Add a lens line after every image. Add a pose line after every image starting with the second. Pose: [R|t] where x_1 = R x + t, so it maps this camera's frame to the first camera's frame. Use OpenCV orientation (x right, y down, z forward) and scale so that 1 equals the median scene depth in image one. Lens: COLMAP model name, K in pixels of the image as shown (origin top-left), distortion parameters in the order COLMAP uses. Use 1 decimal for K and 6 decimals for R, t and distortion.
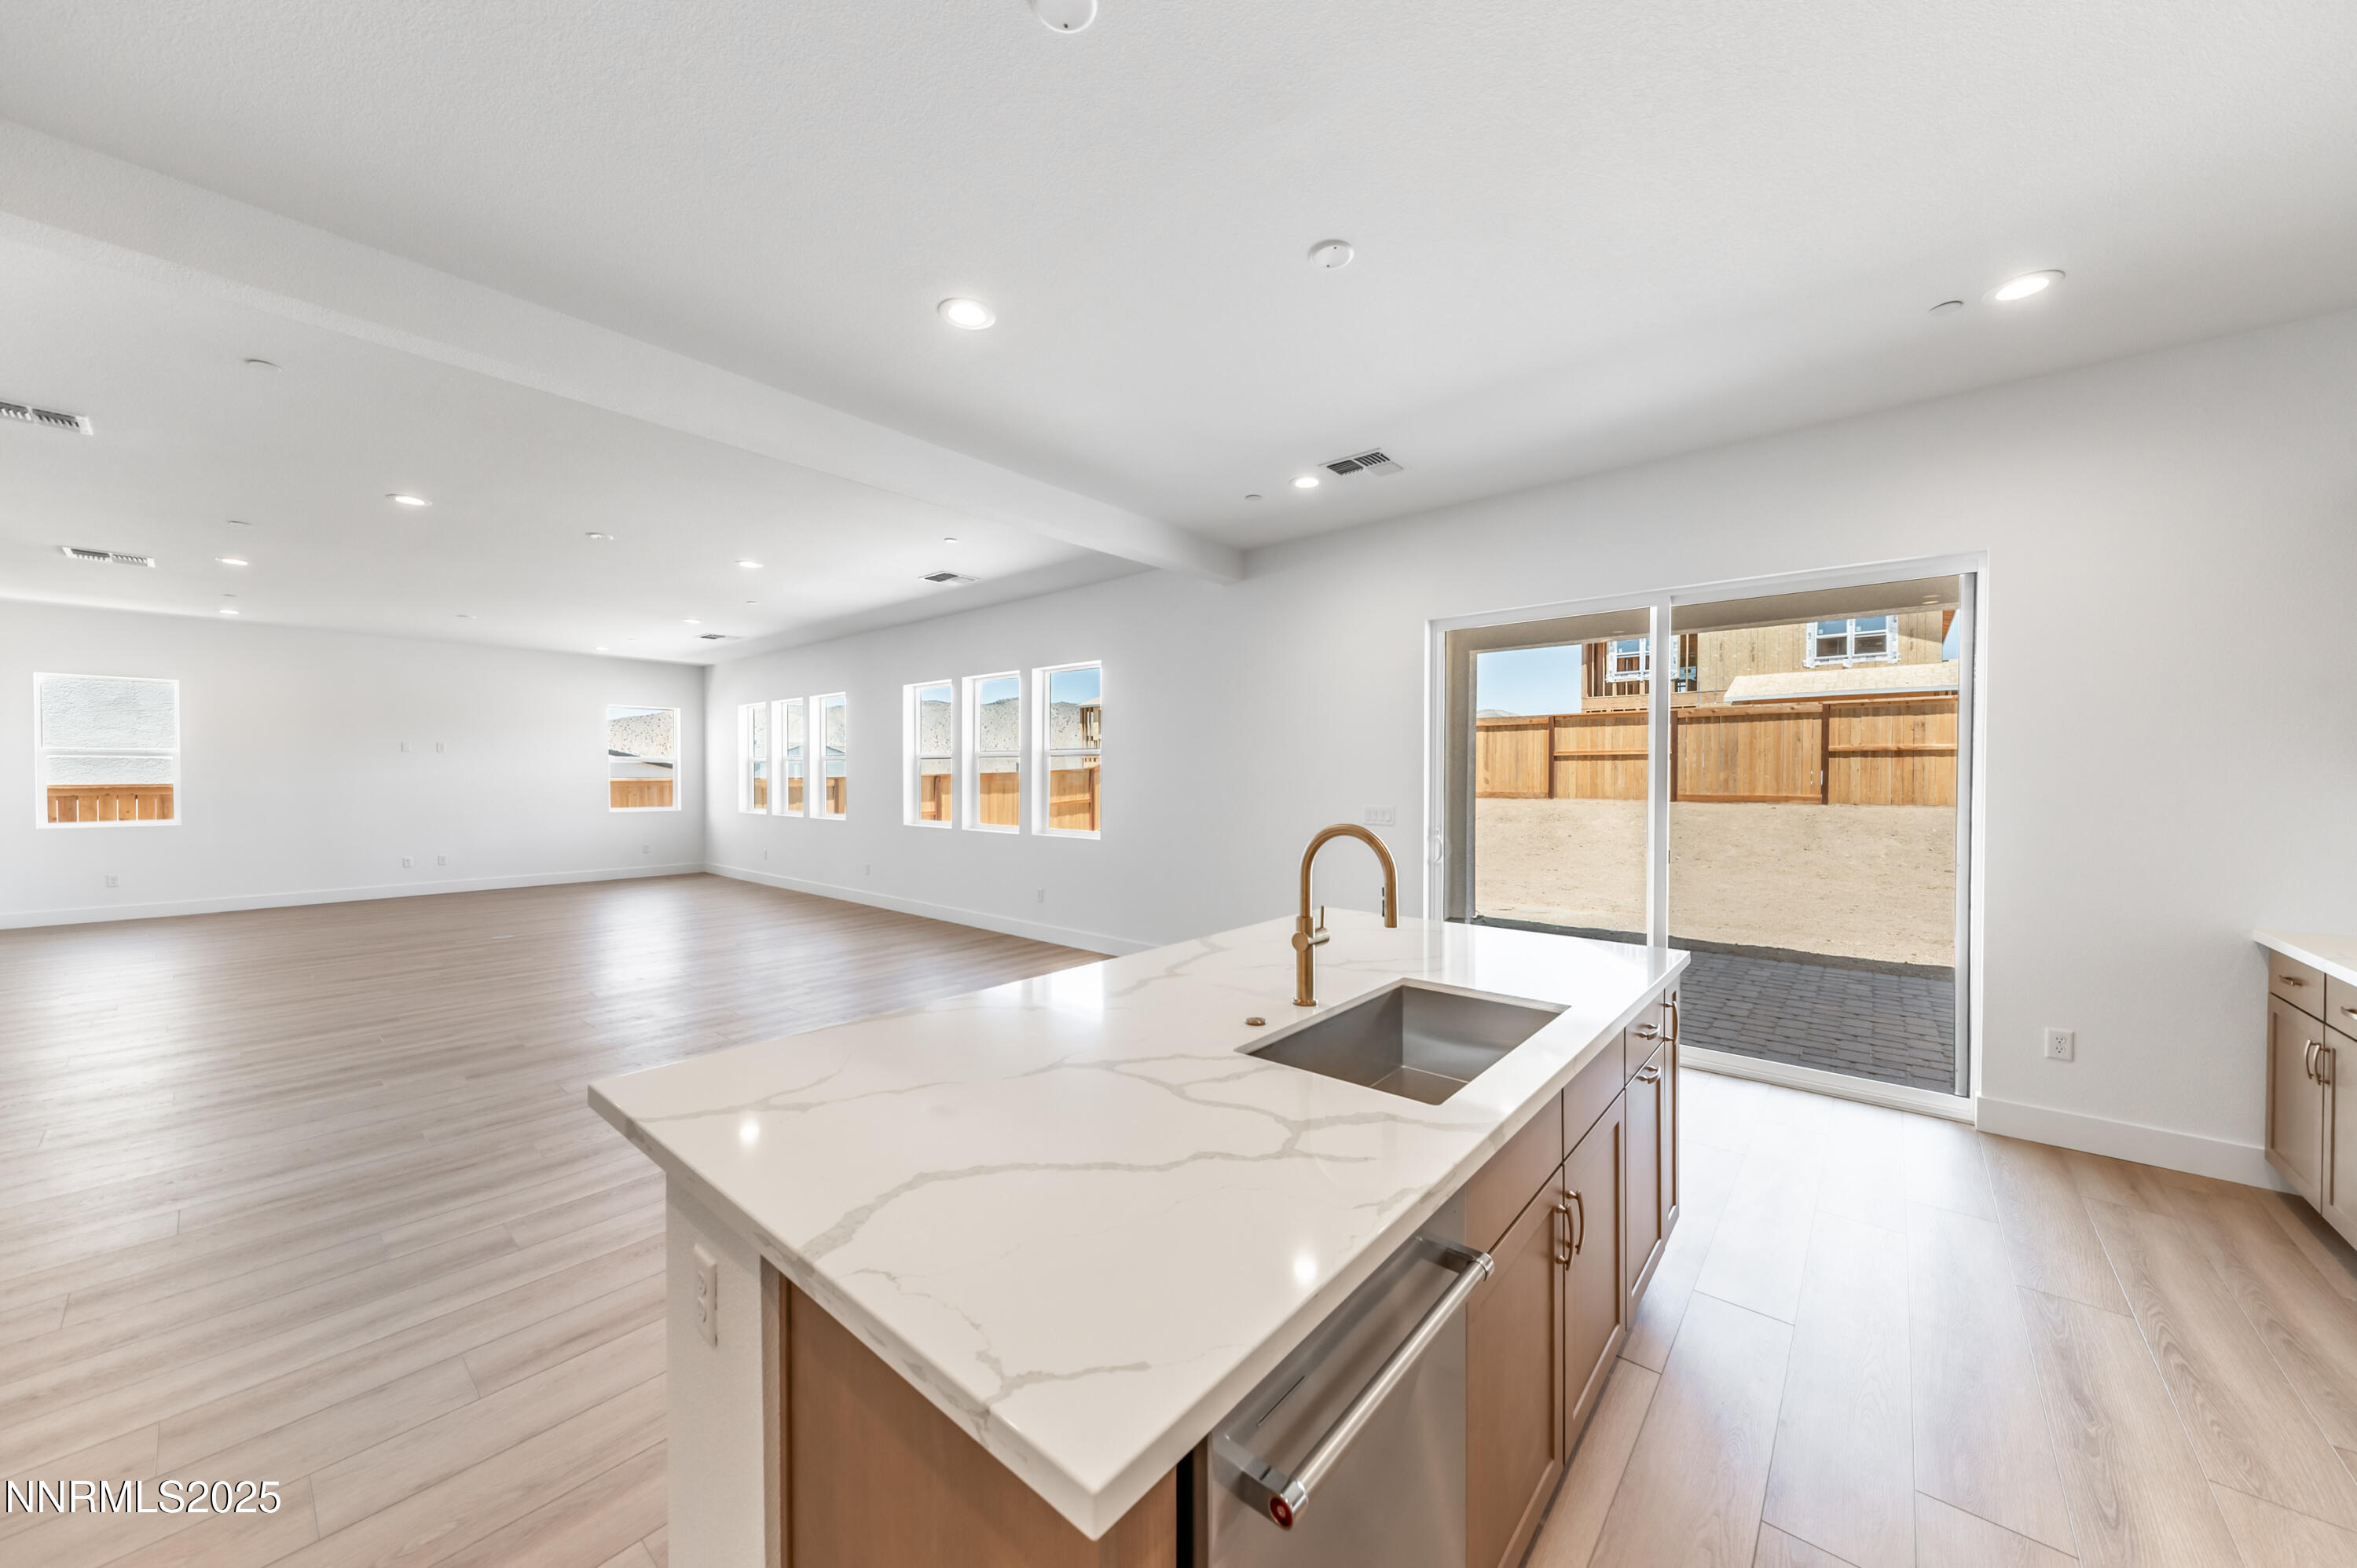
lens RADIAL K [[832.8, 0, 1160.2], [0, 832.8, 787.7], [0, 0, 1]] dist [0.003100, -0.000341]
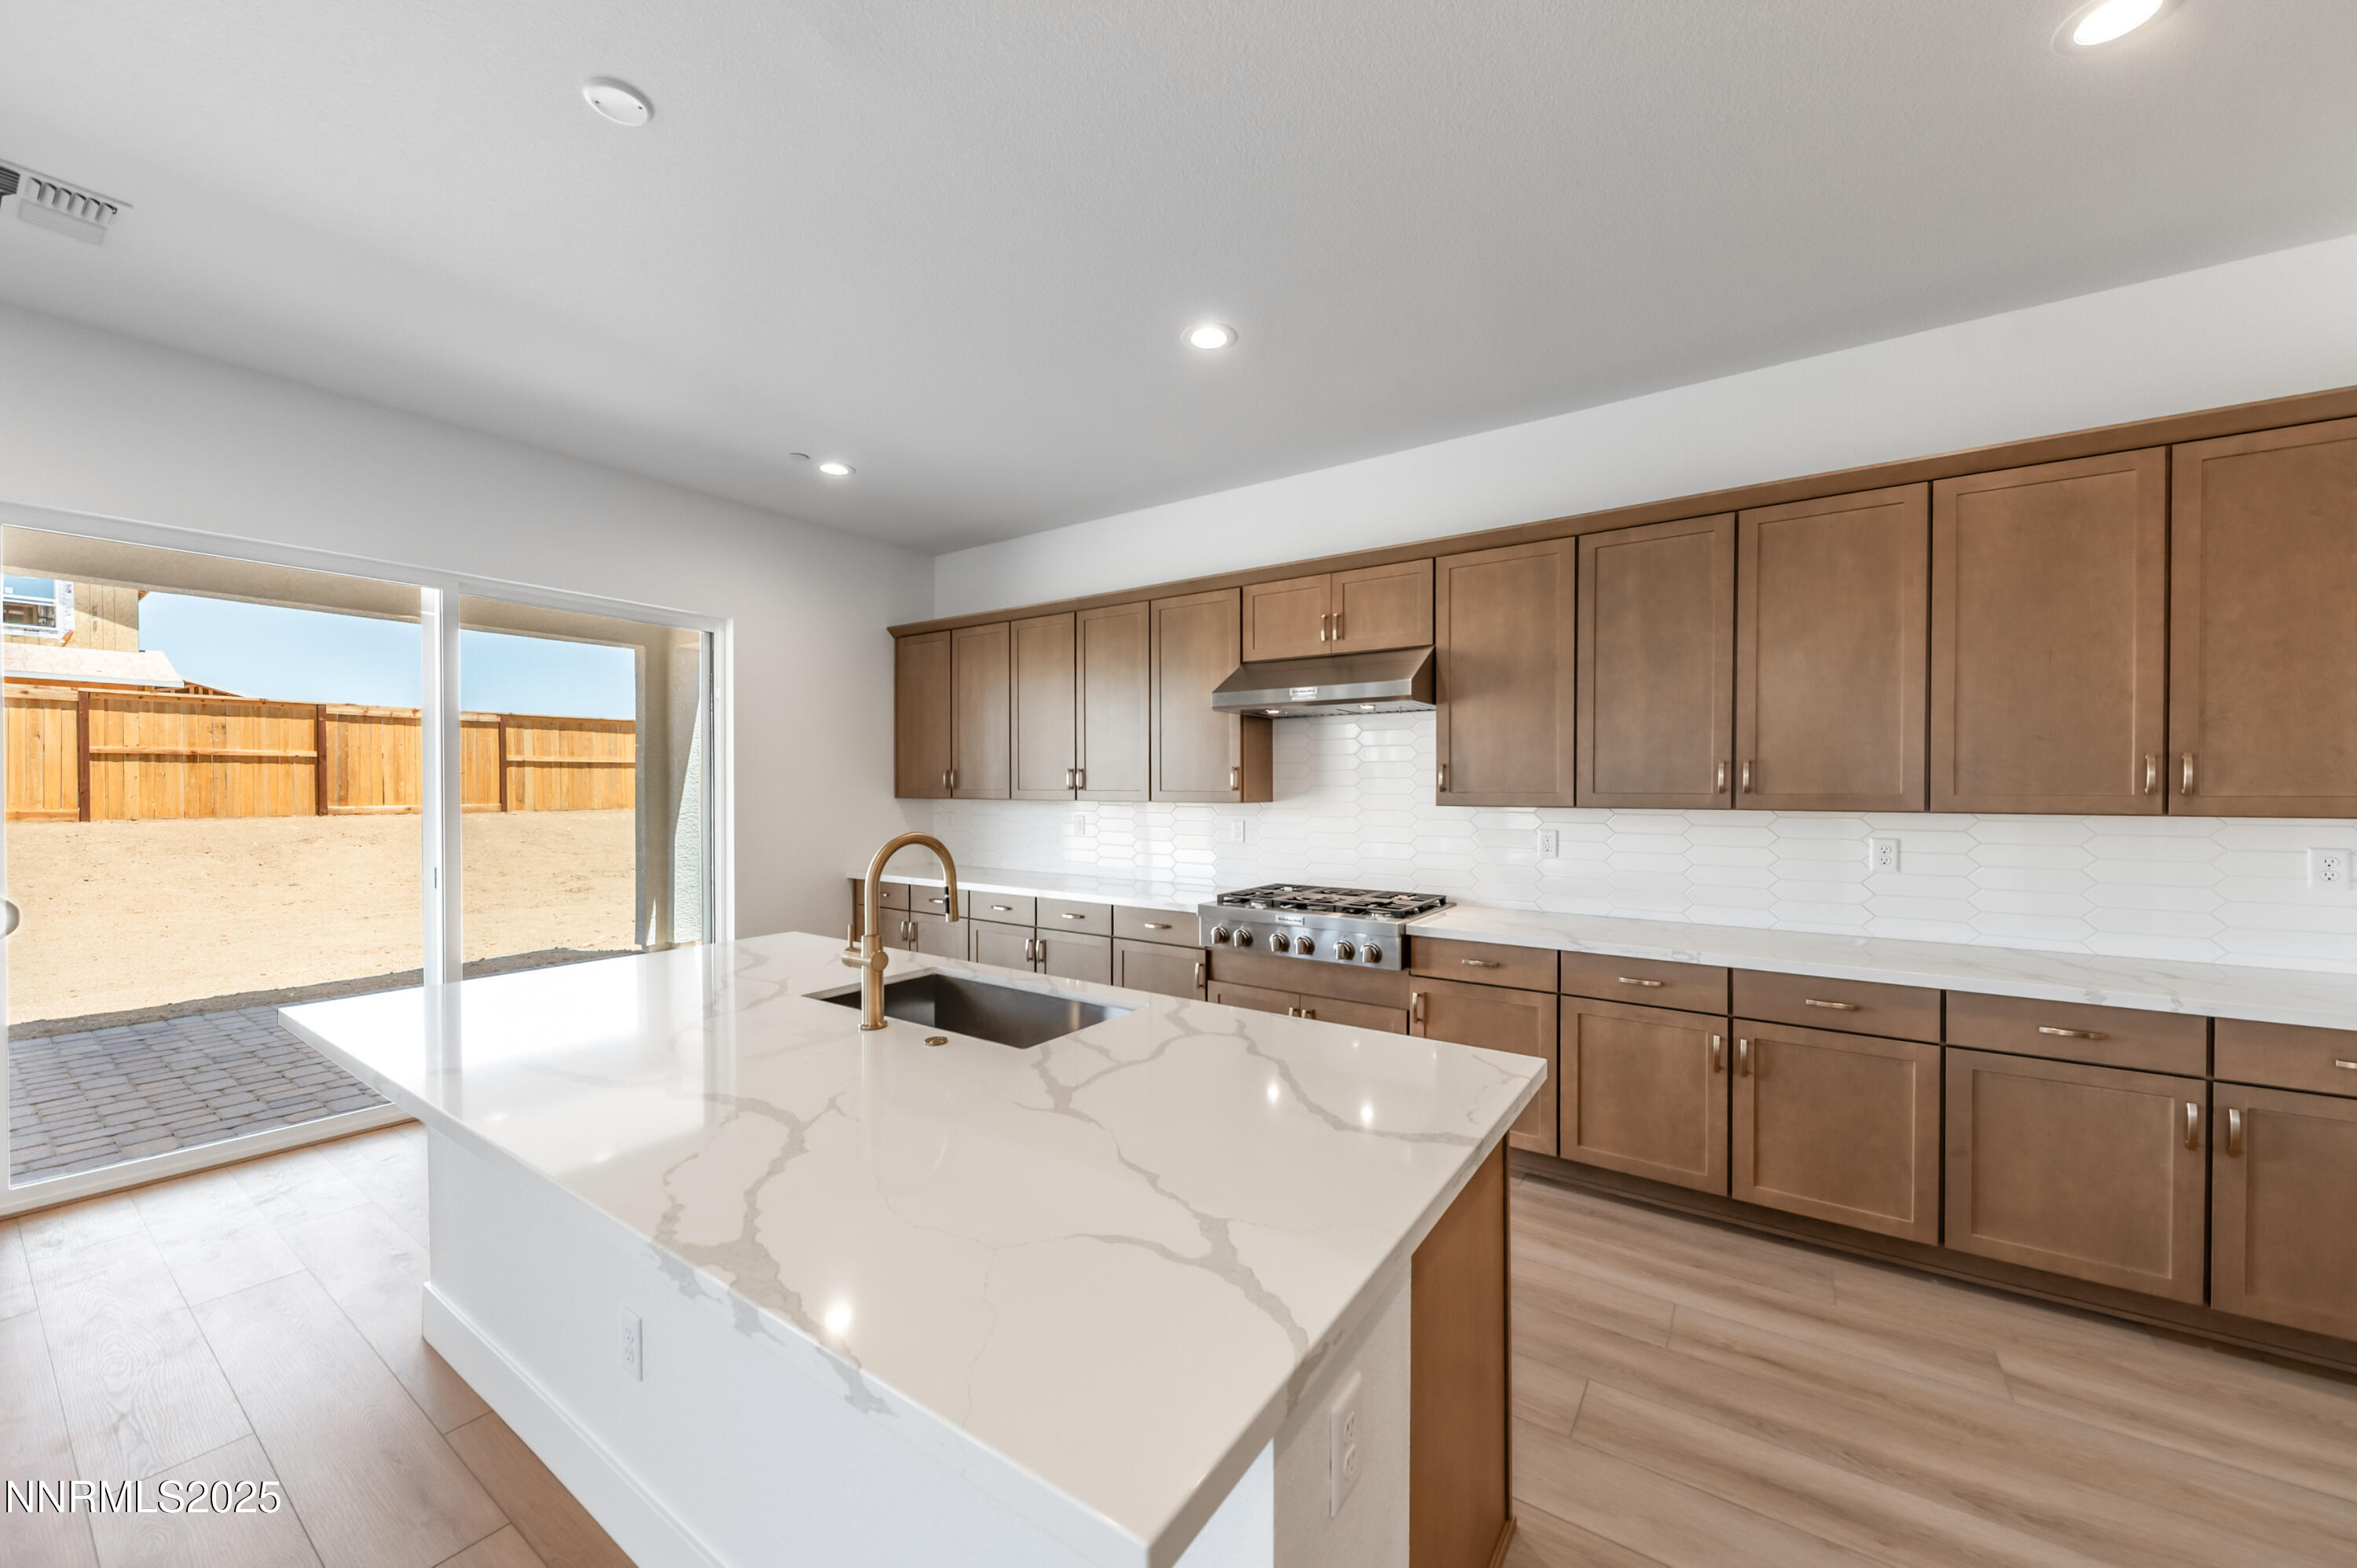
lens RADIAL K [[832.8, 0, 1177.0], [0, 832.8, 783.7], [0, 0, 1]] dist [0.003100, -0.000341]
pose [[-0.096407, 0.000817, 0.995342, -0.073483], [0.014054, 0.999901, 0.000540, -0.001129], [-0.995243, 0.014040, -0.096409, 0.068533]]
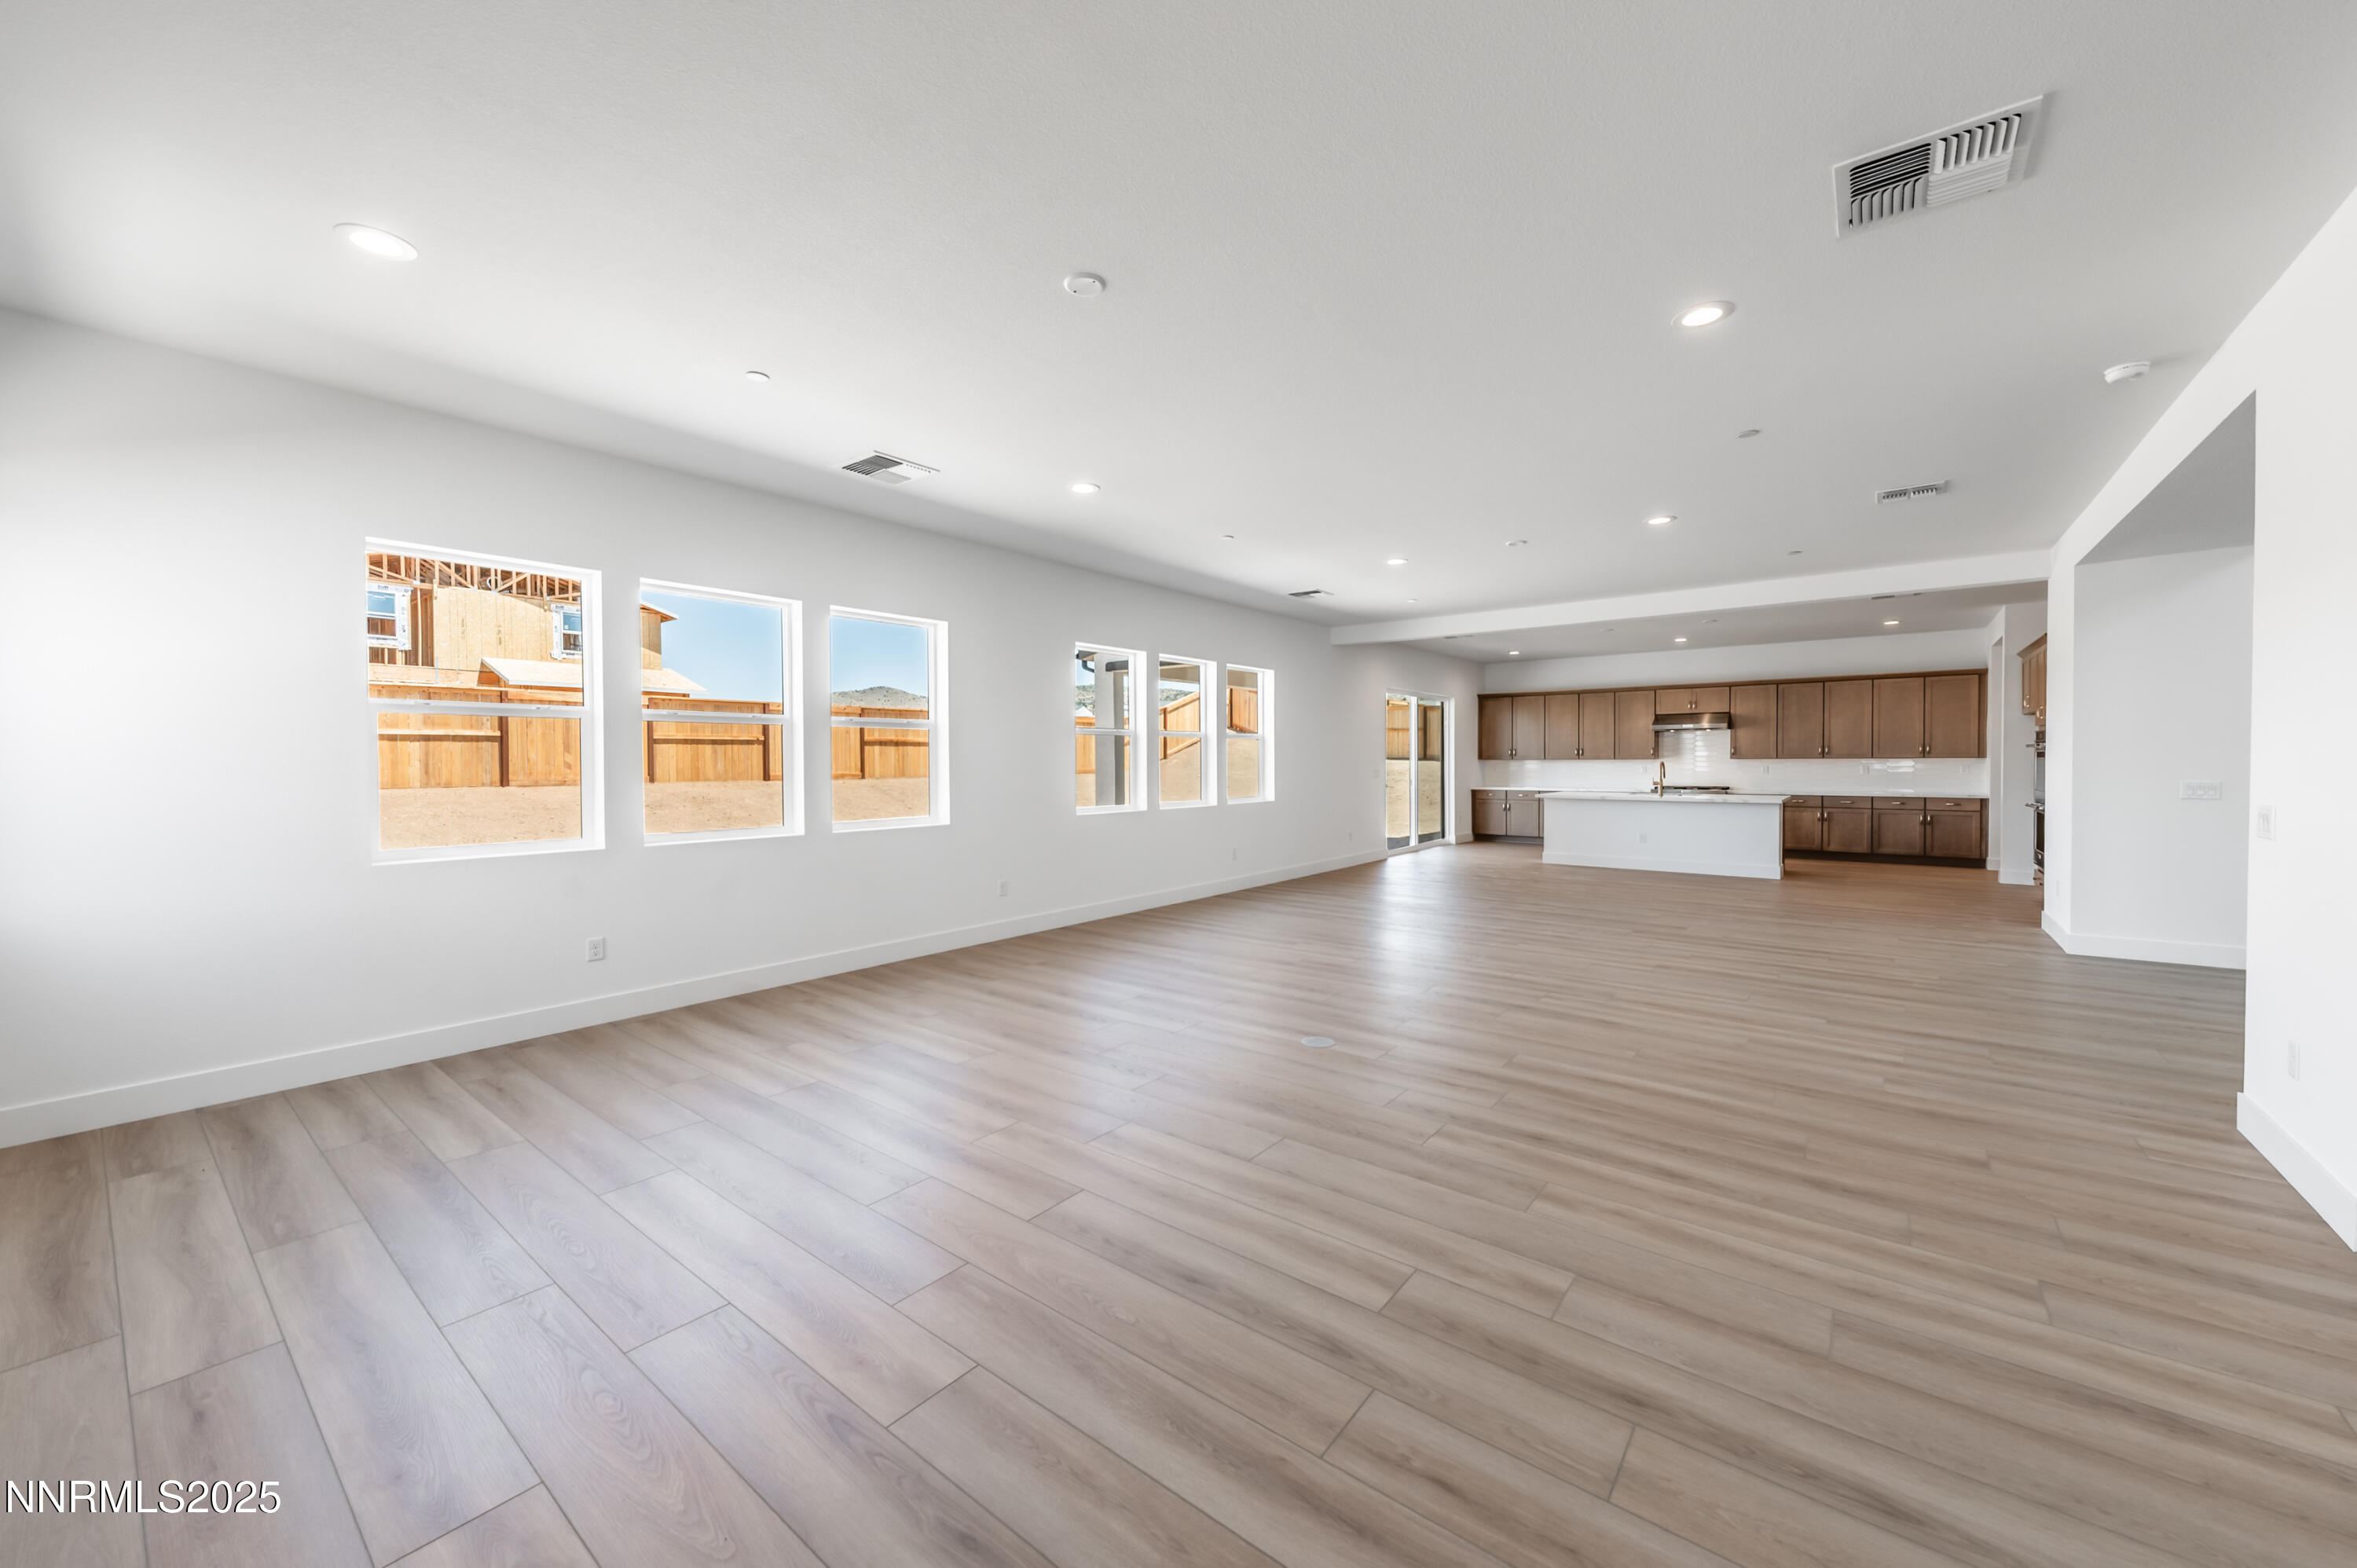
lens RADIAL K [[832.8, 0, 1148.7], [0, 832.8, 769.2], [0, 0, 1]] dist [0.003100, -0.000341]
pose [[-0.053905, -0.015519, 0.998425, -0.654870], [0.020999, 0.999640, 0.016671, -0.009299], [-0.998325, 0.021864, -0.053560, 0.608208]]
